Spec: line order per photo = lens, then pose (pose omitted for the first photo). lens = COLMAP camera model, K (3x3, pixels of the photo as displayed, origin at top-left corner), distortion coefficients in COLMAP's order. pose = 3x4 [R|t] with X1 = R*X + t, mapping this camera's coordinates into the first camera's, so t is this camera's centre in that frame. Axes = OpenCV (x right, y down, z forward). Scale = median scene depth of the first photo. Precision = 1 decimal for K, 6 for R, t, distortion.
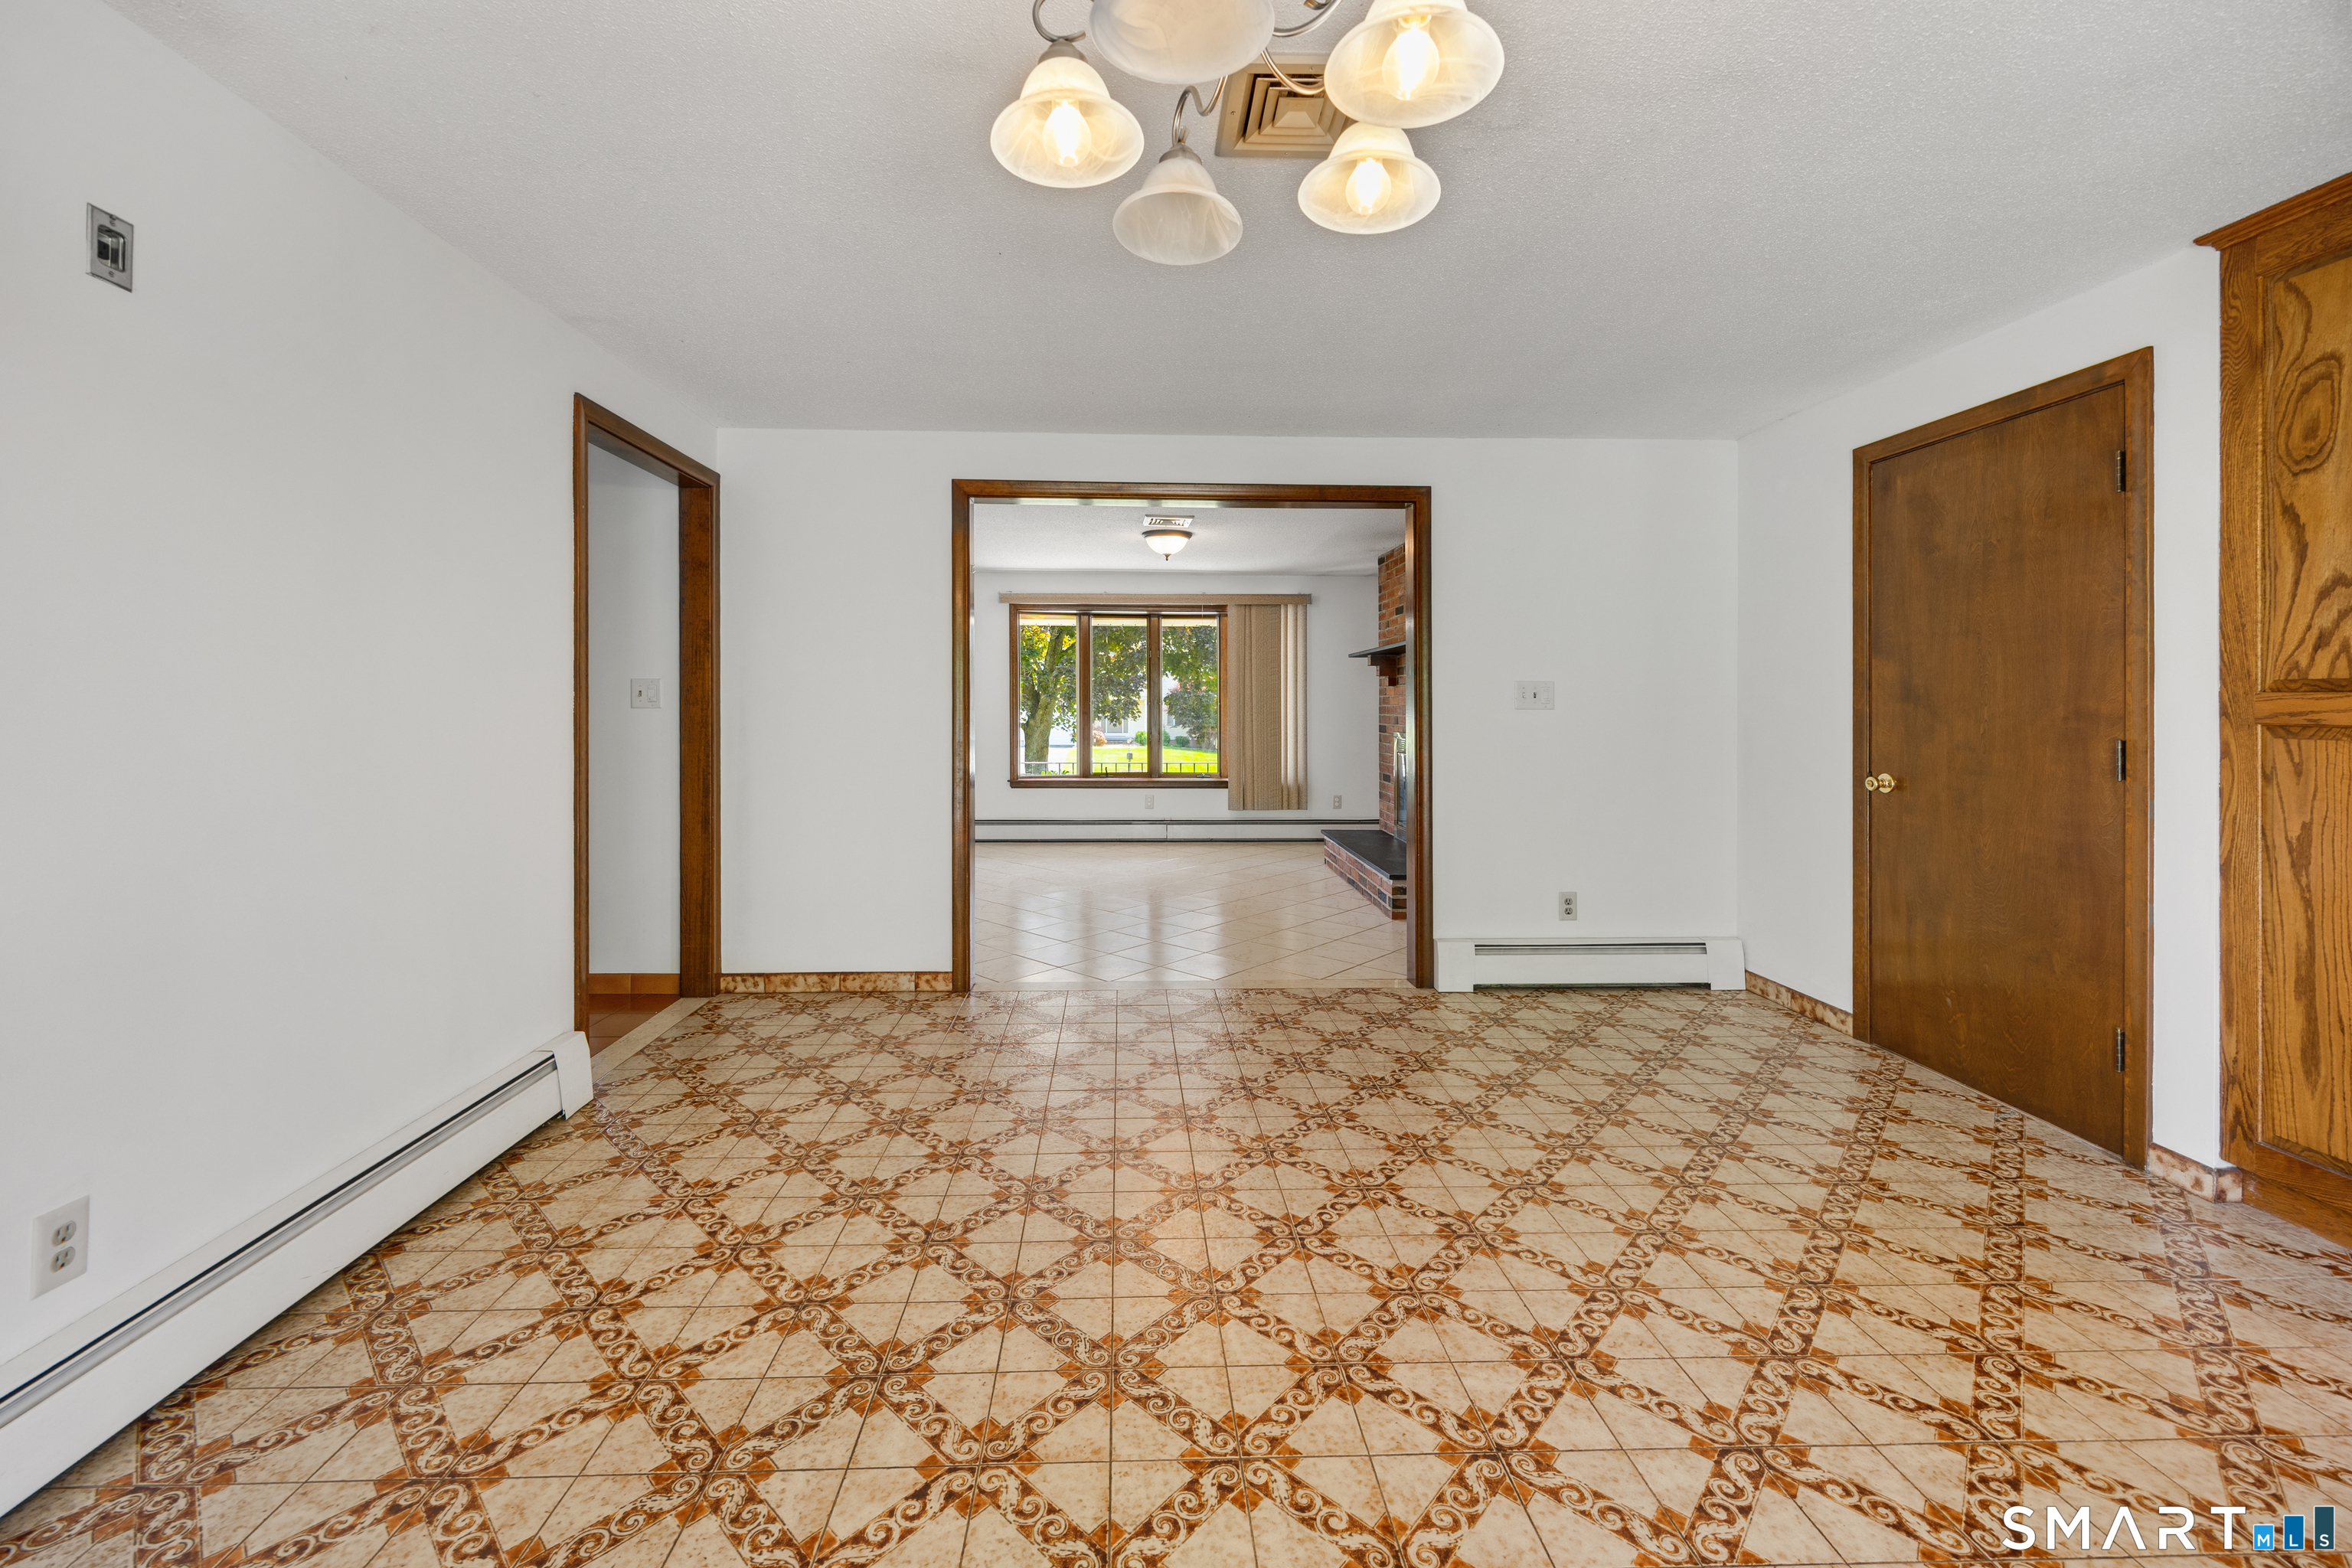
lens RADIAL K [[925.9, 0, 1158.4], [0, 925.9, 710.0], [0, 0, 1]] dist [-0.002903, 0.001200]
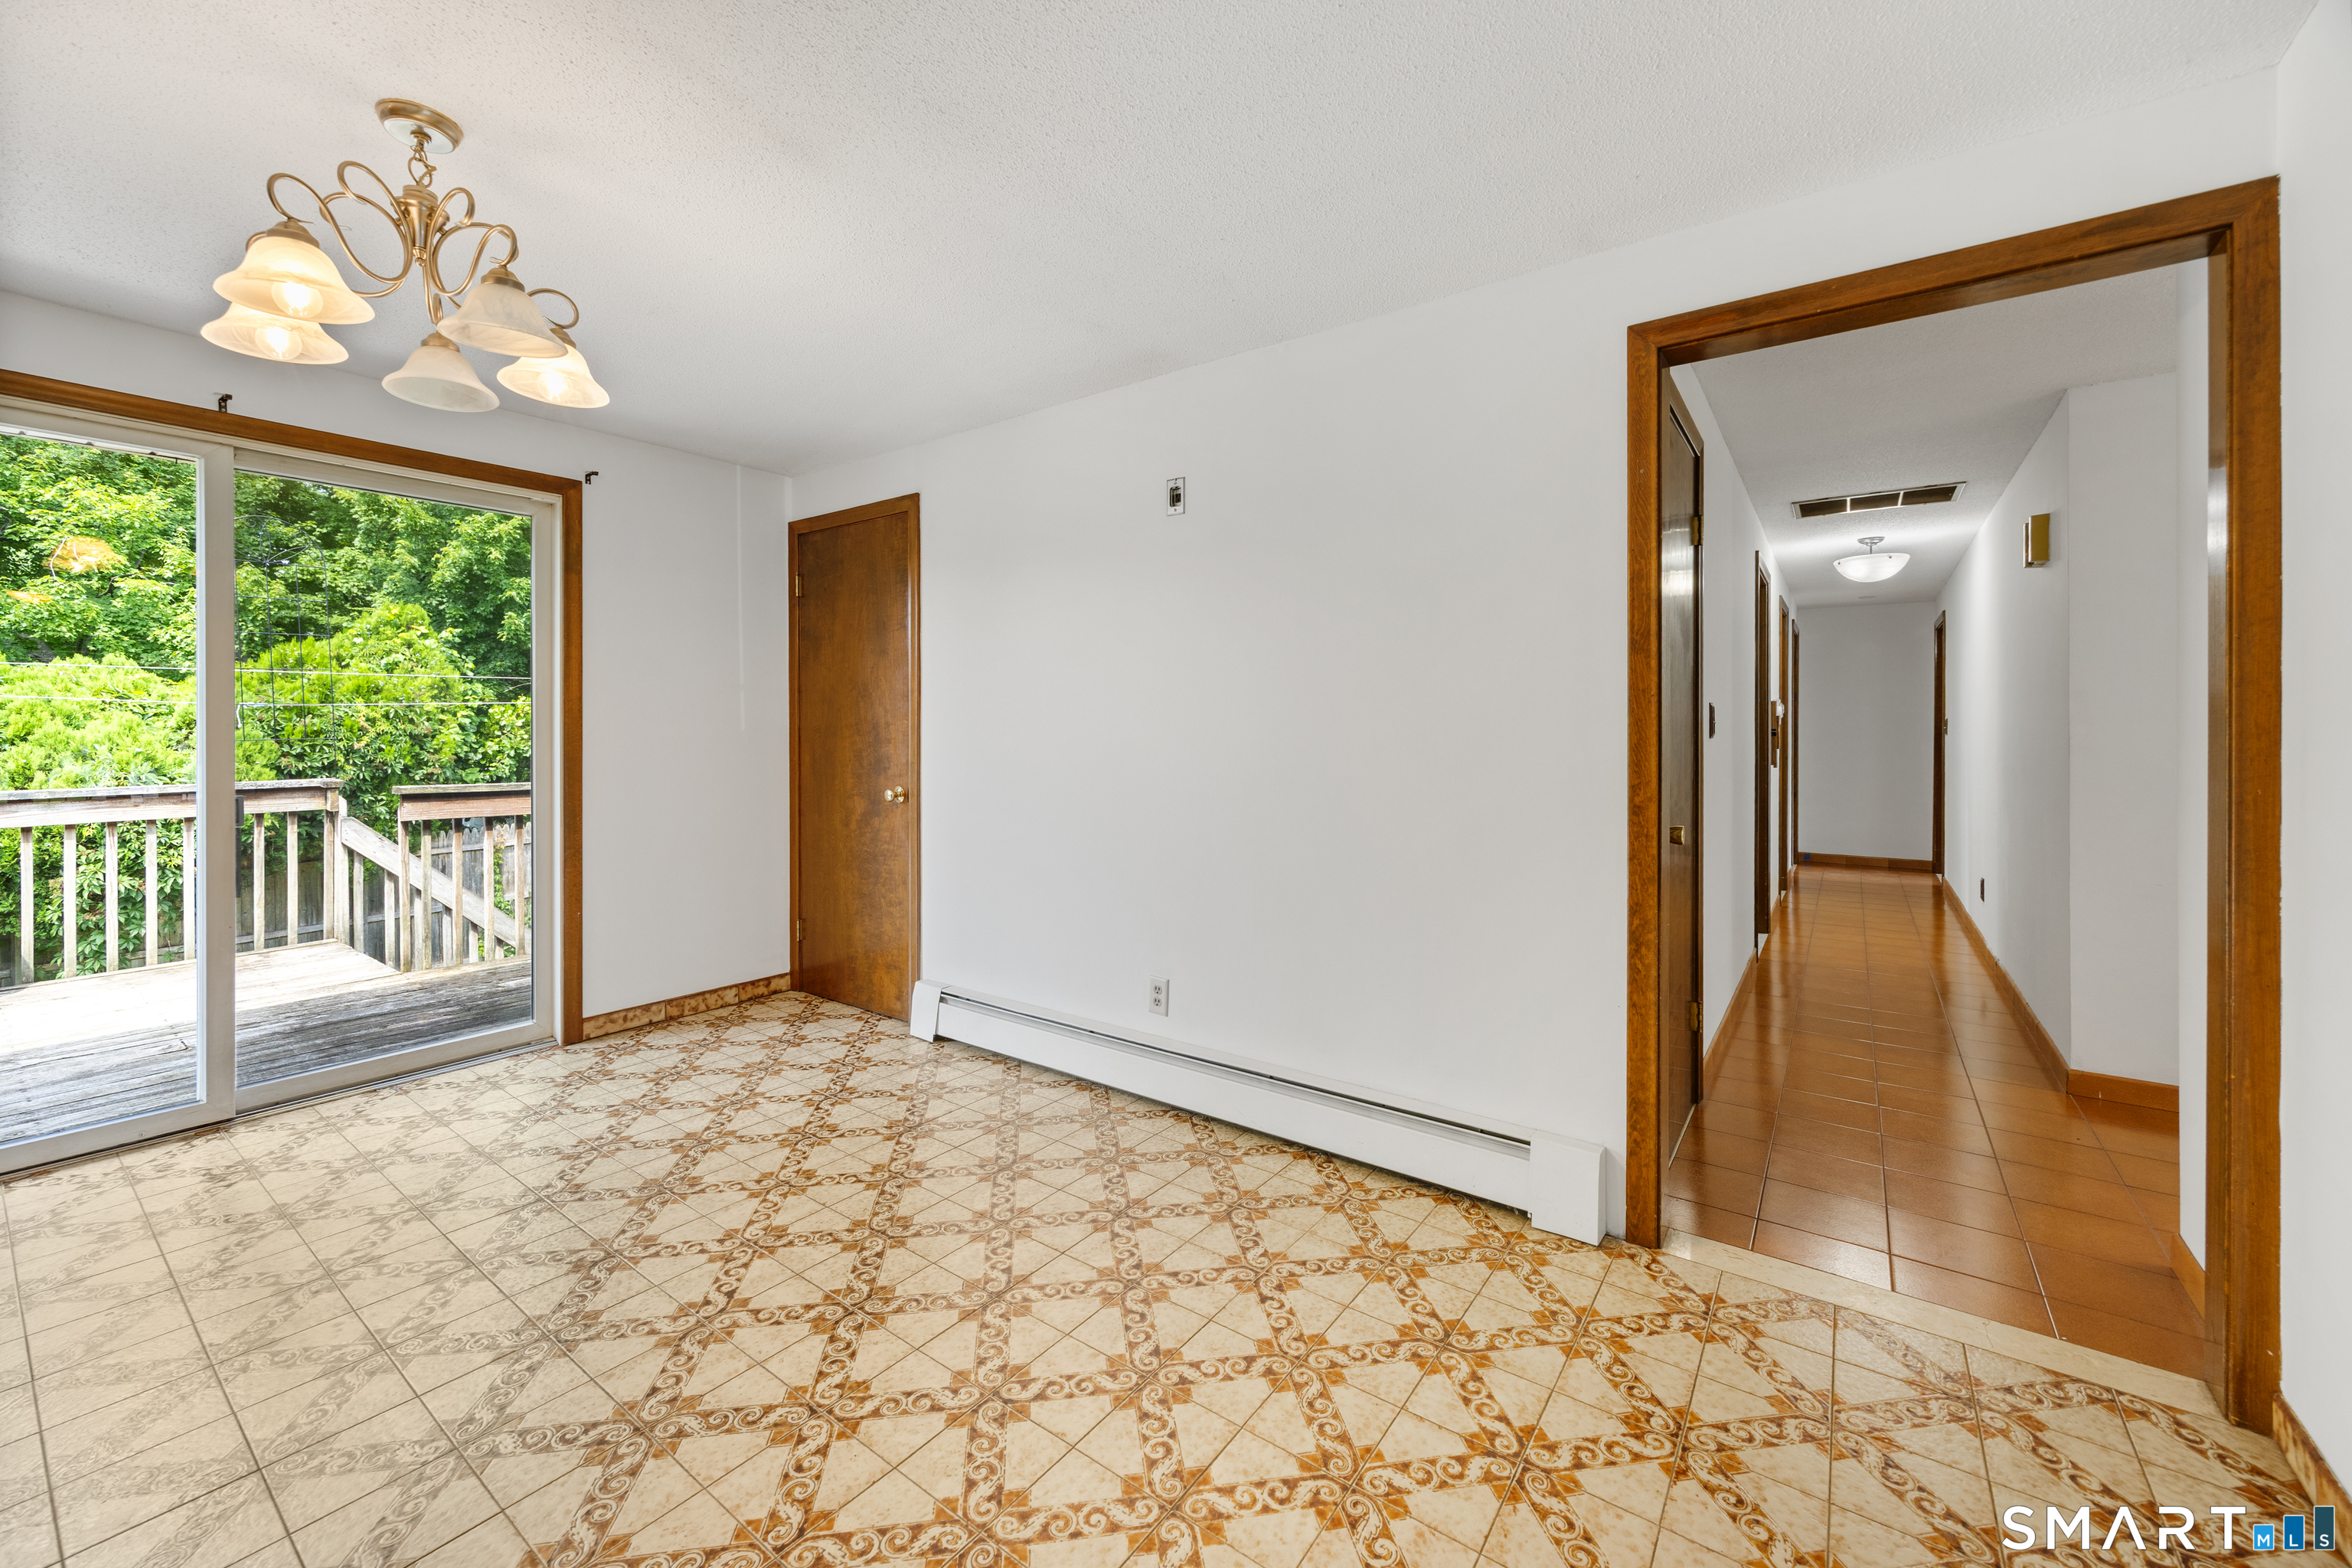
lens RADIAL K [[925.9, 0, 1174.7], [0, 925.9, 732.0], [0, 0, 1]] dist [-0.002903, 0.001200]
pose [[-0.630403, 0.000339, -0.776268, 0.279388], [-0.003407, 0.999989, 0.003203, -0.011534], [0.776260, 0.004663, -0.630395, 1.626615]]
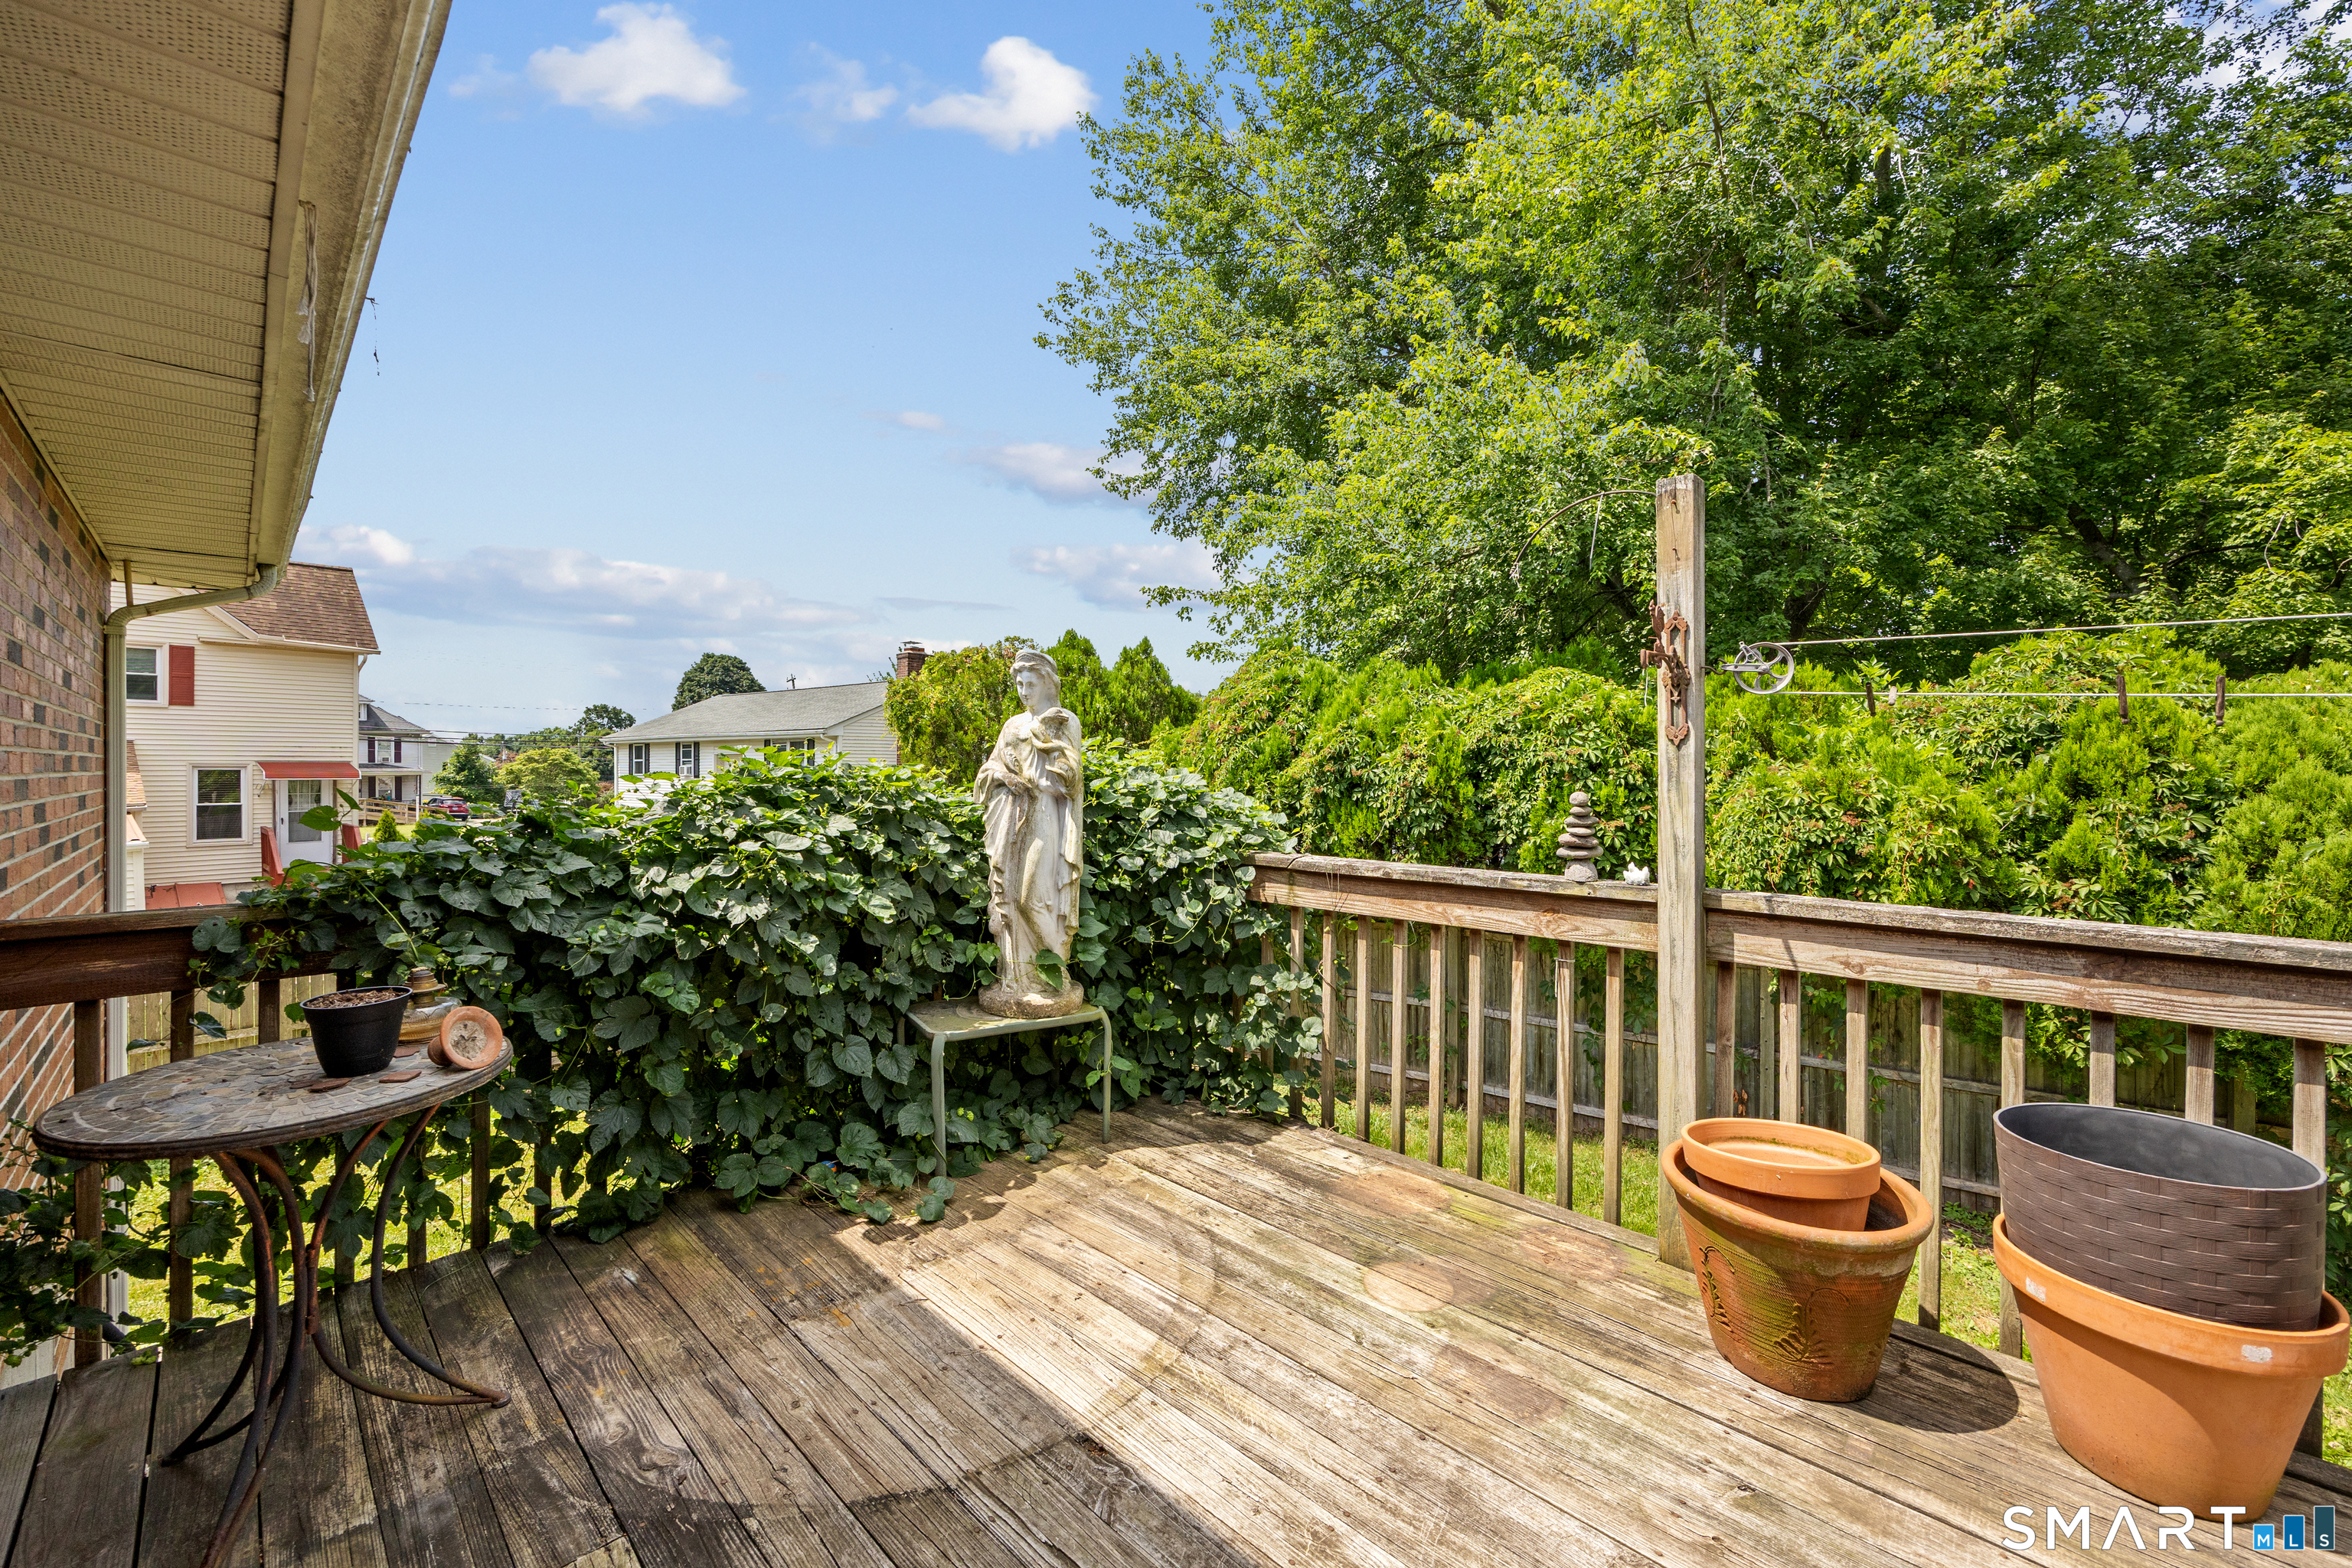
lens RADIAL K [[925.9, 0, 1158.0], [0, 925.9, 777.4], [0, 0, 1]] dist [-0.002903, 0.001200]
pose [[-0.669351, -0.018567, 0.742714, 0.443436], [-0.006365, 0.999794, 0.019257, -0.011635], [-0.742919, 0.008163, -0.669332, -0.611512]]
